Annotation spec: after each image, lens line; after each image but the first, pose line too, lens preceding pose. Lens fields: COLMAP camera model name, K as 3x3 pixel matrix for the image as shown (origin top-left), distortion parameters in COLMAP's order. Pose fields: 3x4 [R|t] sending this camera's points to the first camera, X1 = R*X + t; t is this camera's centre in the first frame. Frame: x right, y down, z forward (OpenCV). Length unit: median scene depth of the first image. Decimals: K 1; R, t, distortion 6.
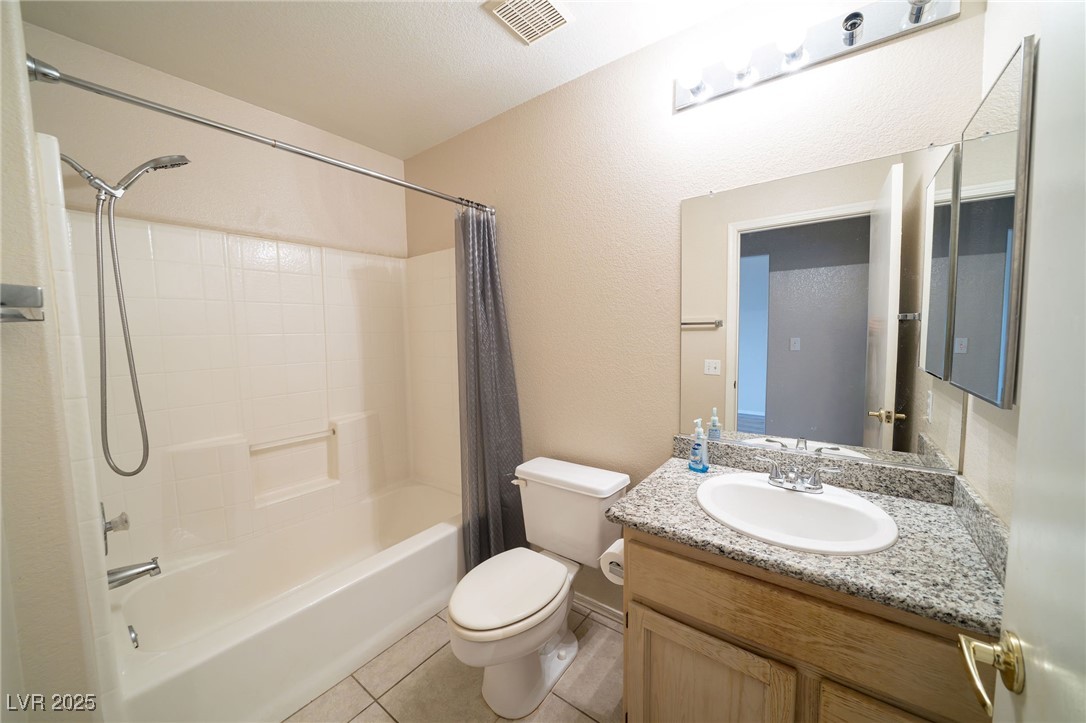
lens RADIAL K [[378.1, 0, 552.8], [0, 378.1, 363.4], [0, 0, 1]] dist [-0.026011, 0.002712]
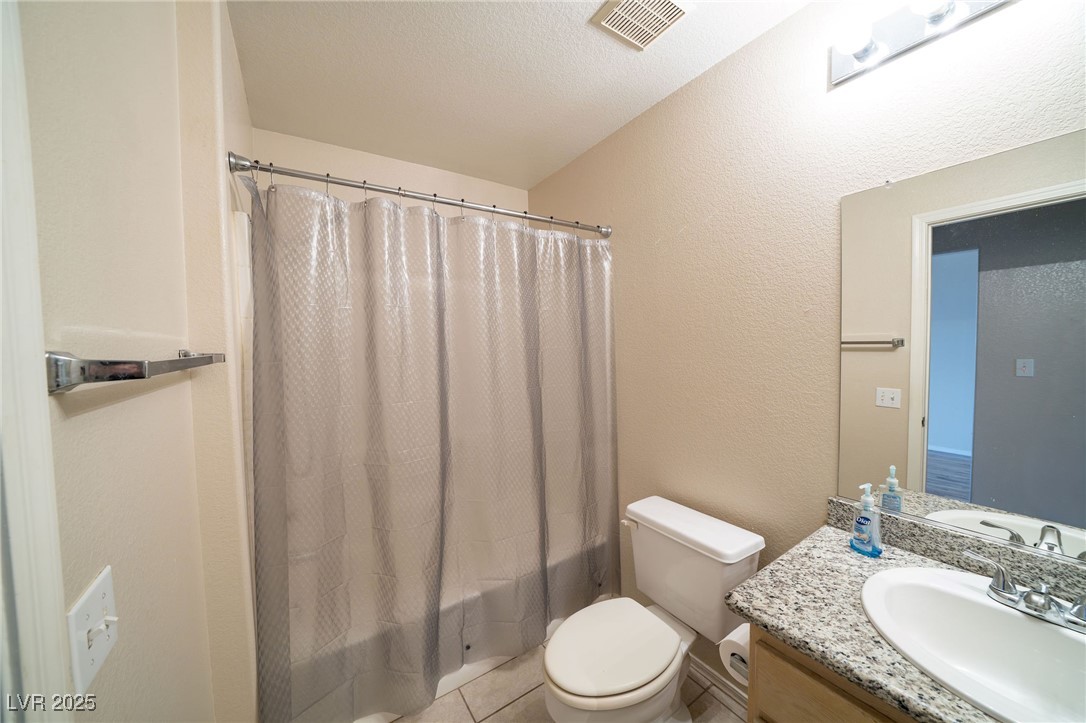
lens RADIAL K [[378.1, 0, 548.9], [0, 378.1, 366.6], [0, 0, 1]] dist [-0.026011, 0.002712]
pose [[0.942963, 0.015521, -0.332536, 0.032015], [-0.025204, 0.999374, -0.024825, -0.049001], [0.331943, 0.031790, 0.942764, 0.084901]]
